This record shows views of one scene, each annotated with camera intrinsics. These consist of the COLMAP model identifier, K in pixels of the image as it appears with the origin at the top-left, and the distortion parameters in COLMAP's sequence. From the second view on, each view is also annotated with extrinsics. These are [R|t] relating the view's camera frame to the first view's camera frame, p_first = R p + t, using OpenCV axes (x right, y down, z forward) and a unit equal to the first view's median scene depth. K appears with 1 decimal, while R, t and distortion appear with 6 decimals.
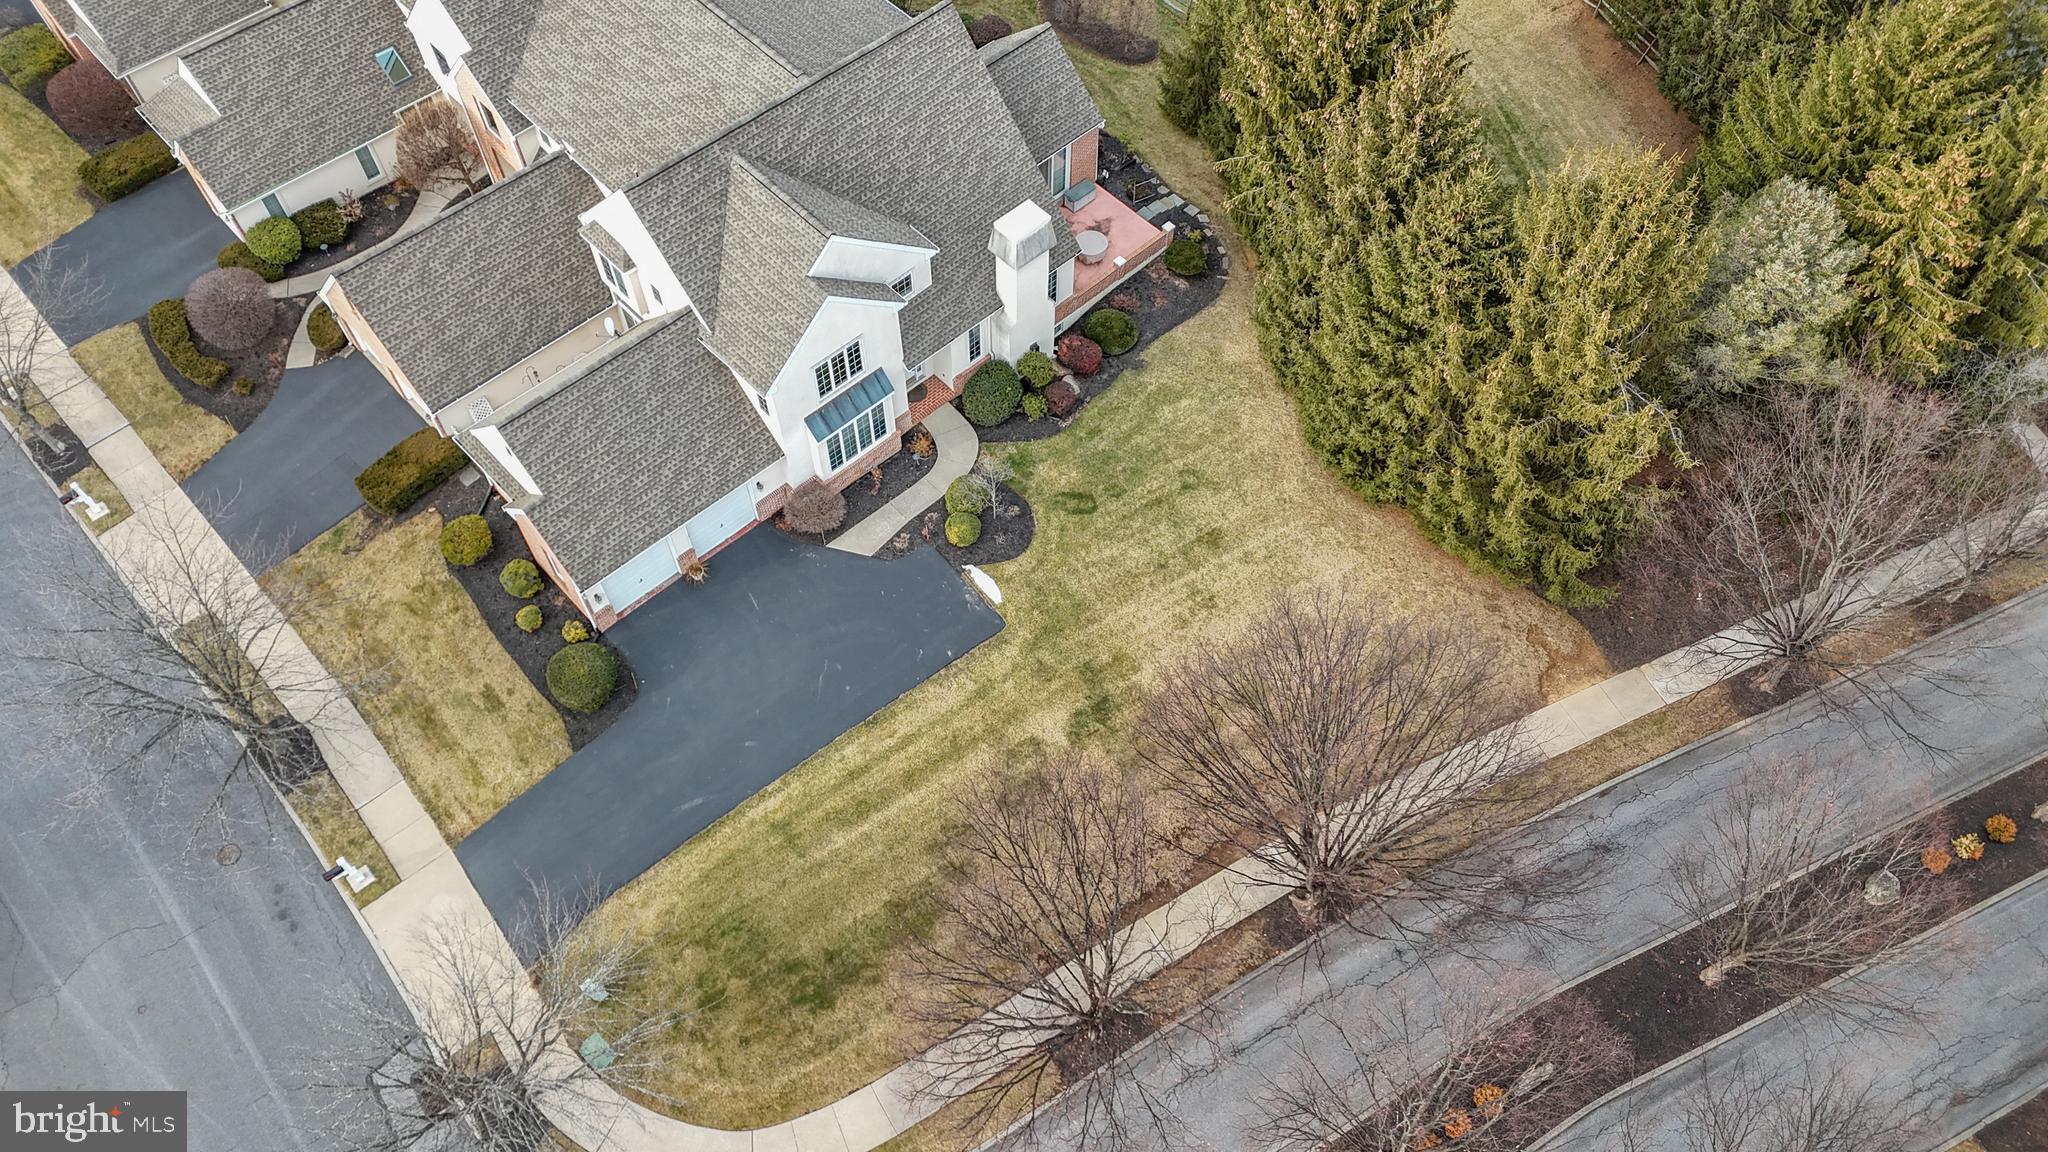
lens RADIAL K [[1489.6, 0, 1024.0], [0, 1489.6, 576.0], [0, 0, 1]] dist [0.105736, -0.101527]
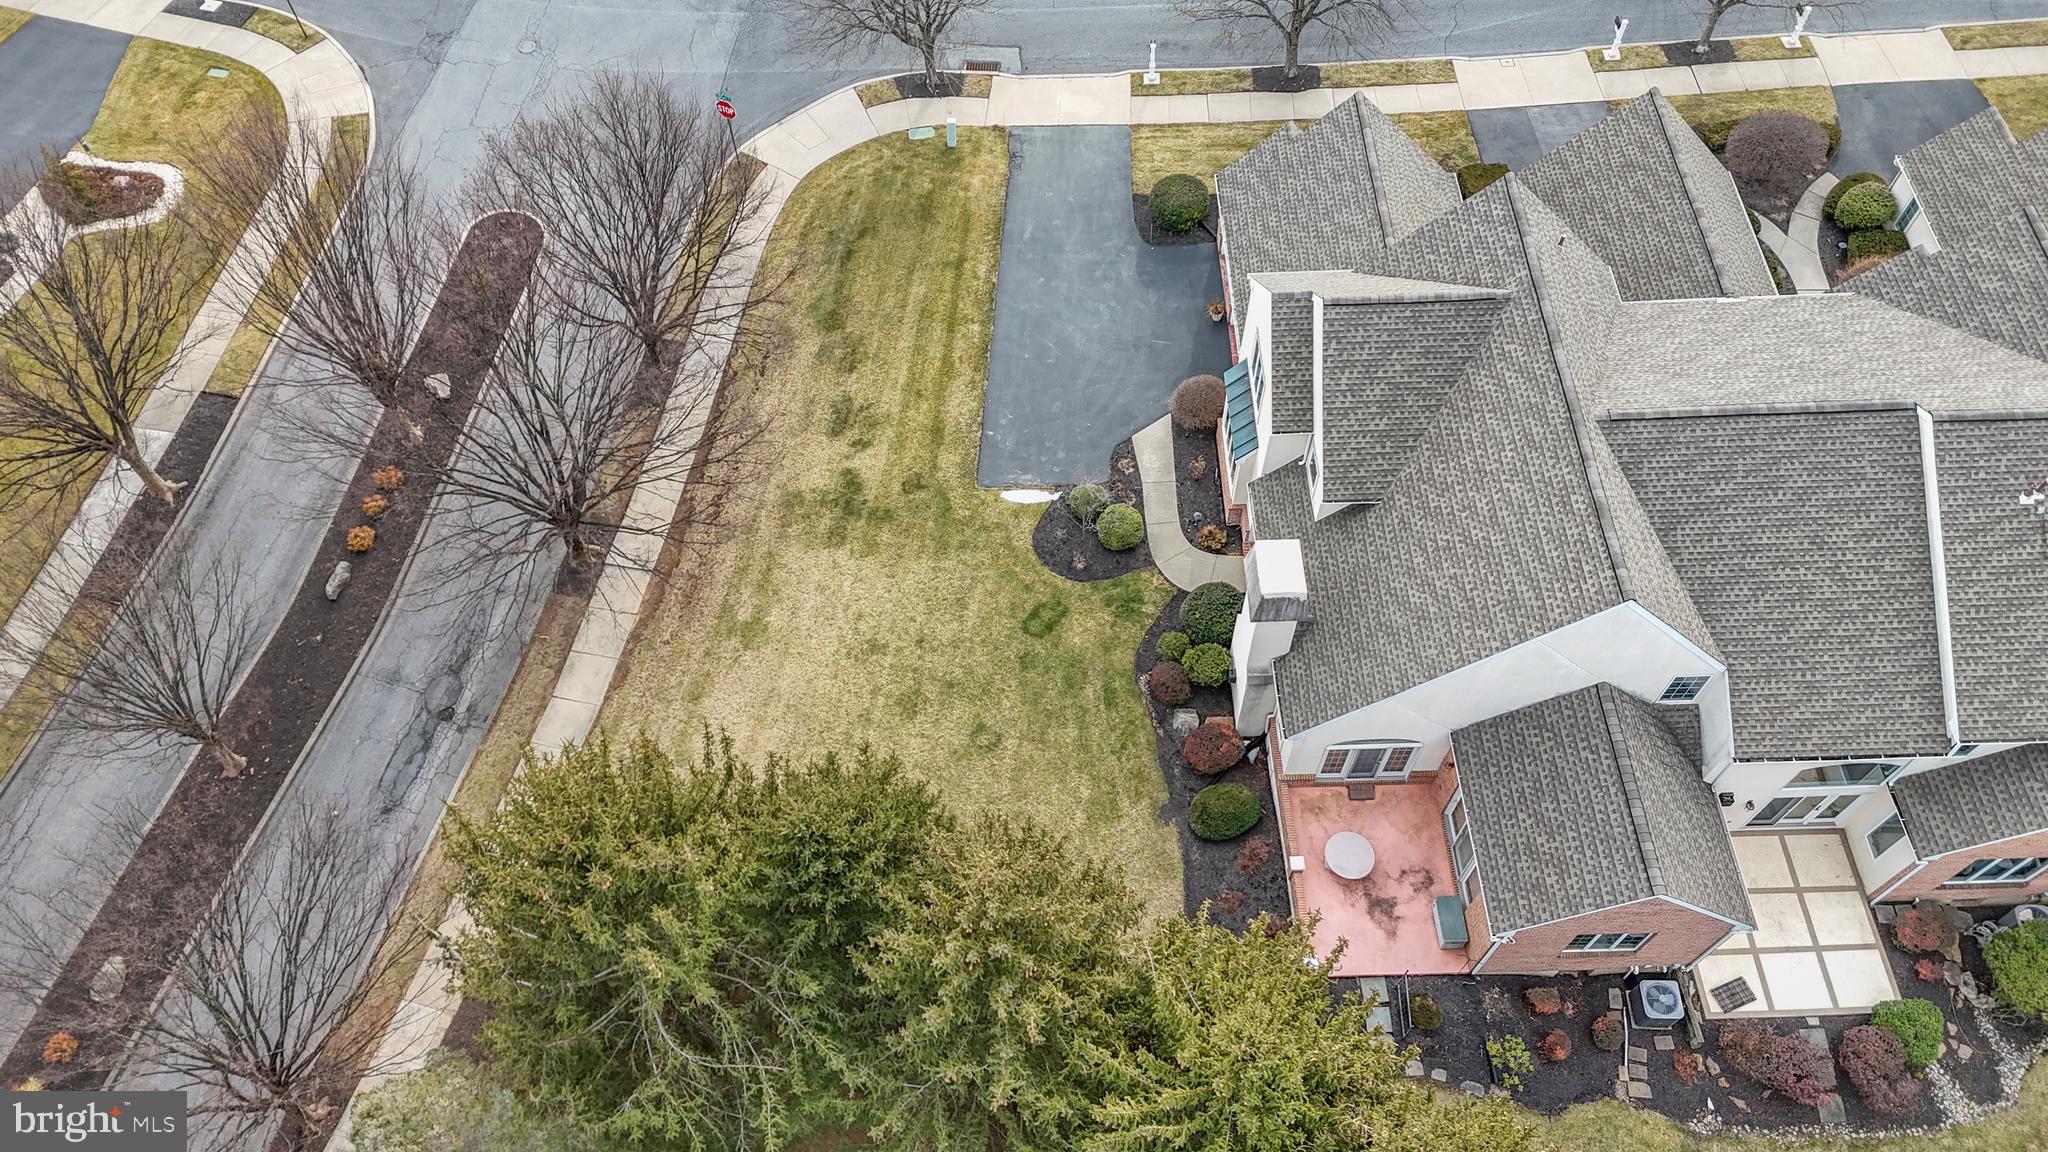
lens RADIAL K [[1489.6, 0, 1024.0], [0, 1489.6, 576.0], [0, 0, 1]] dist [0.105736, -0.101527]
pose [[-0.656906, 0.646705, -0.387617, 0.381911], [-0.626177, -0.181586, 0.758240, -0.731237], [0.419972, 0.740810, 0.524237, 0.547343]]
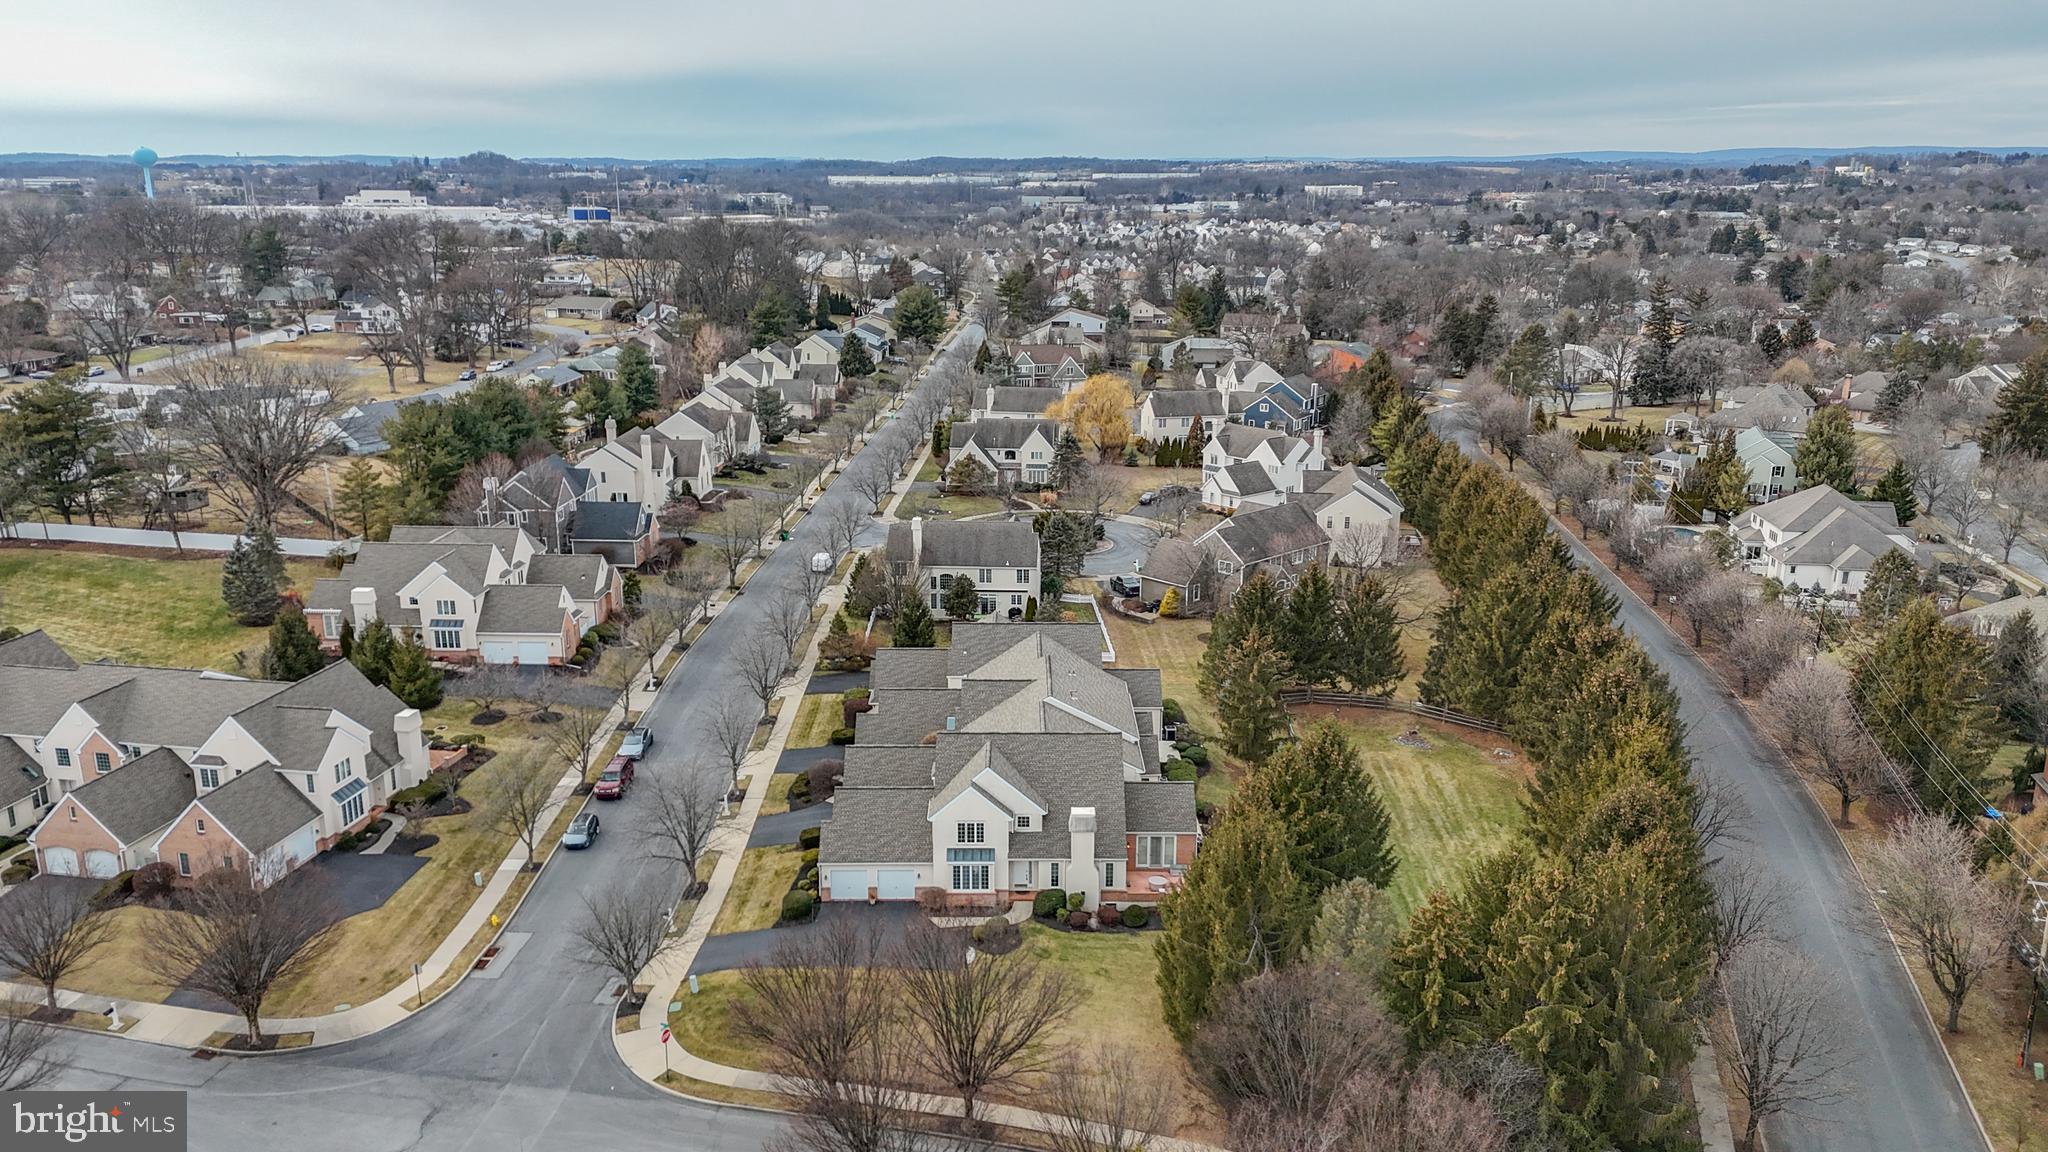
lens RADIAL K [[1489.6, 0, 1024.0], [0, 1489.6, 576.0], [0, 0, 1]] dist [0.105736, -0.101527]
pose [[0.735251, 0.180477, -0.653325, 1.213581], [-0.572543, 0.681271, -0.456142, 0.520766], [0.362768, 0.709435, 0.604236, -0.493581]]
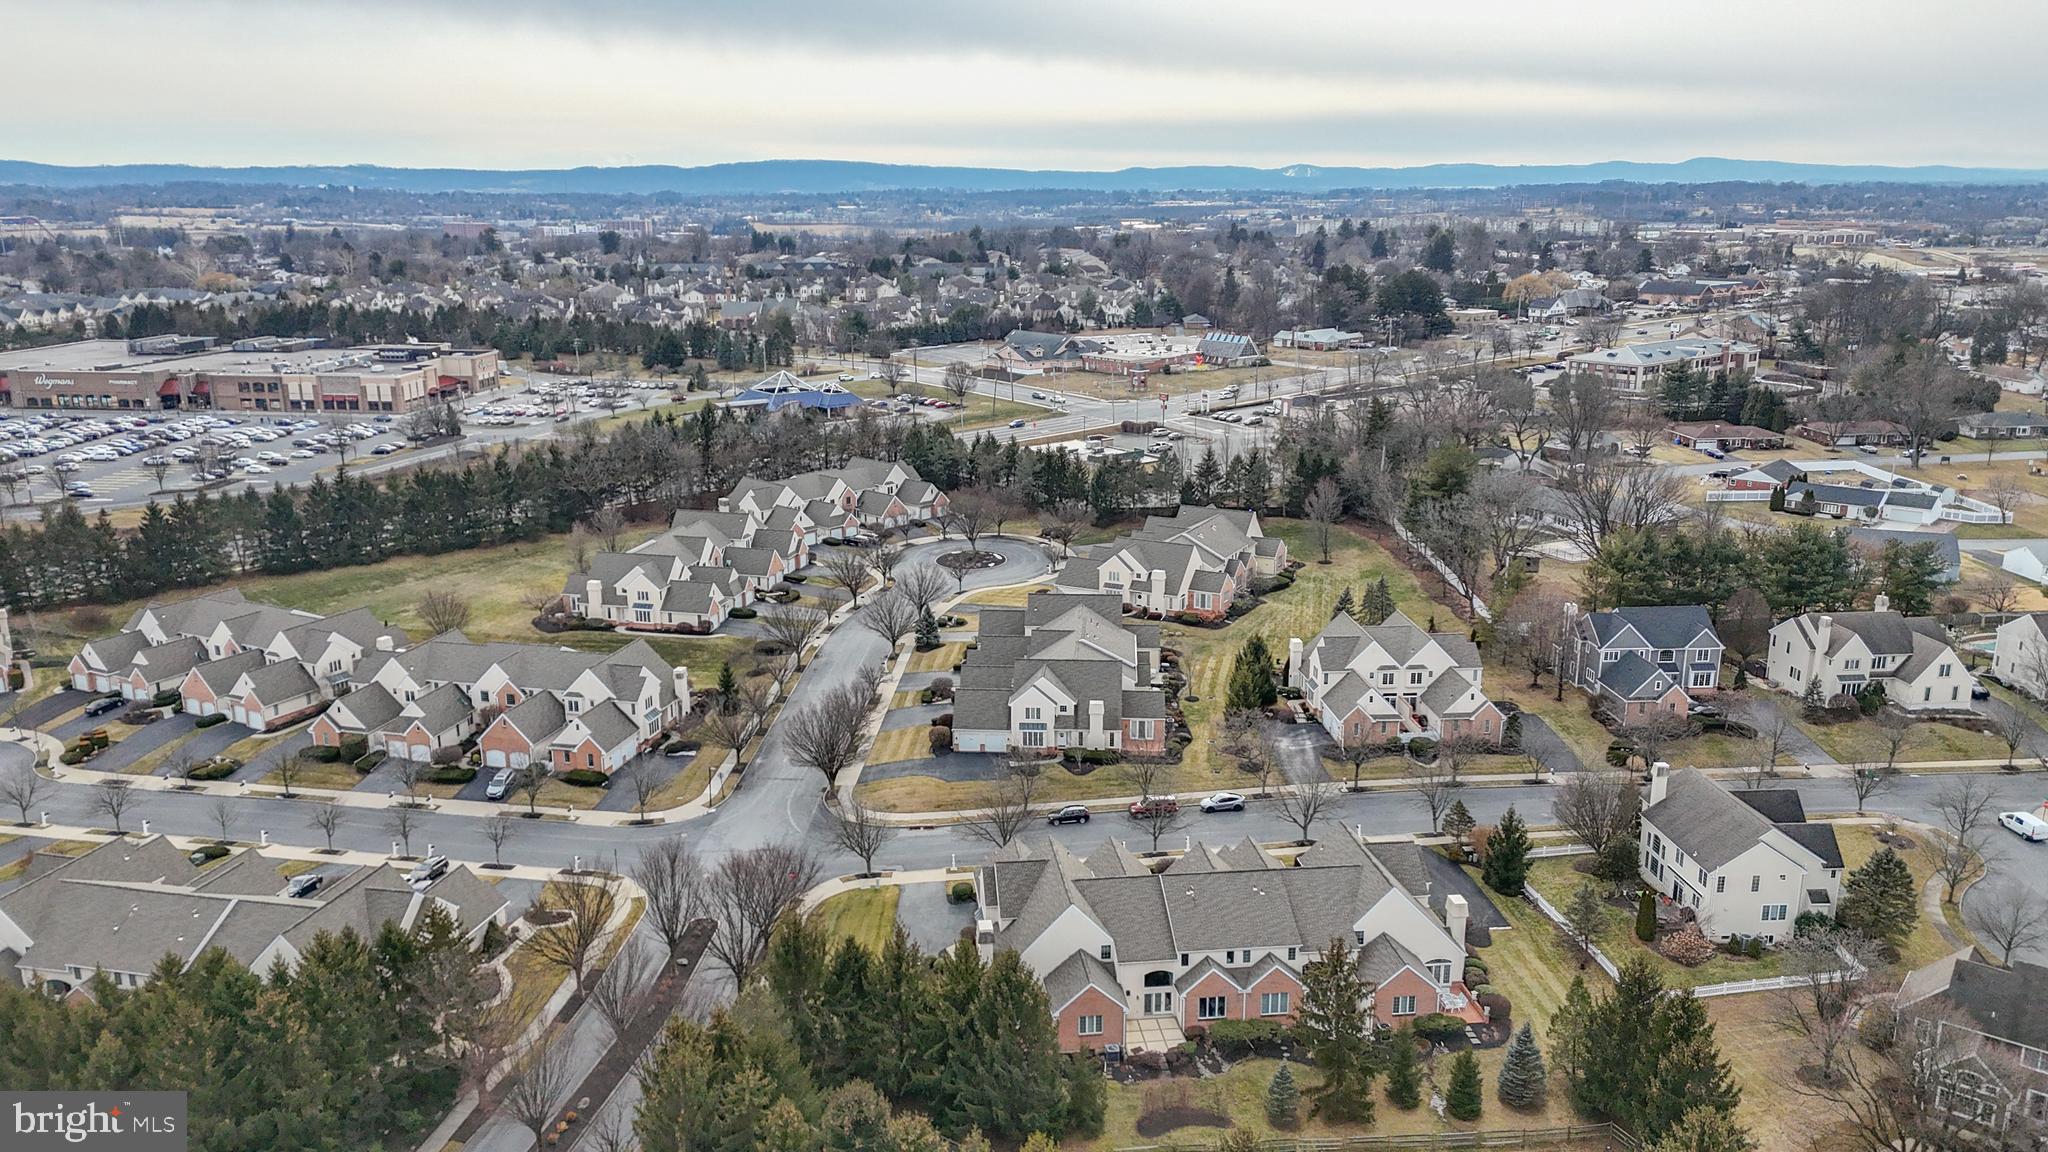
lens RADIAL K [[1489.6, 0, 1024.0], [0, 1489.6, 576.0], [0, 0, 1]] dist [0.105736, -0.101527]
pose [[-0.588932, 0.208806, -0.780743, 1.811537], [-0.676821, 0.400516, 0.617657, -2.078718], [0.441670, 0.892181, -0.094553, 0.739492]]
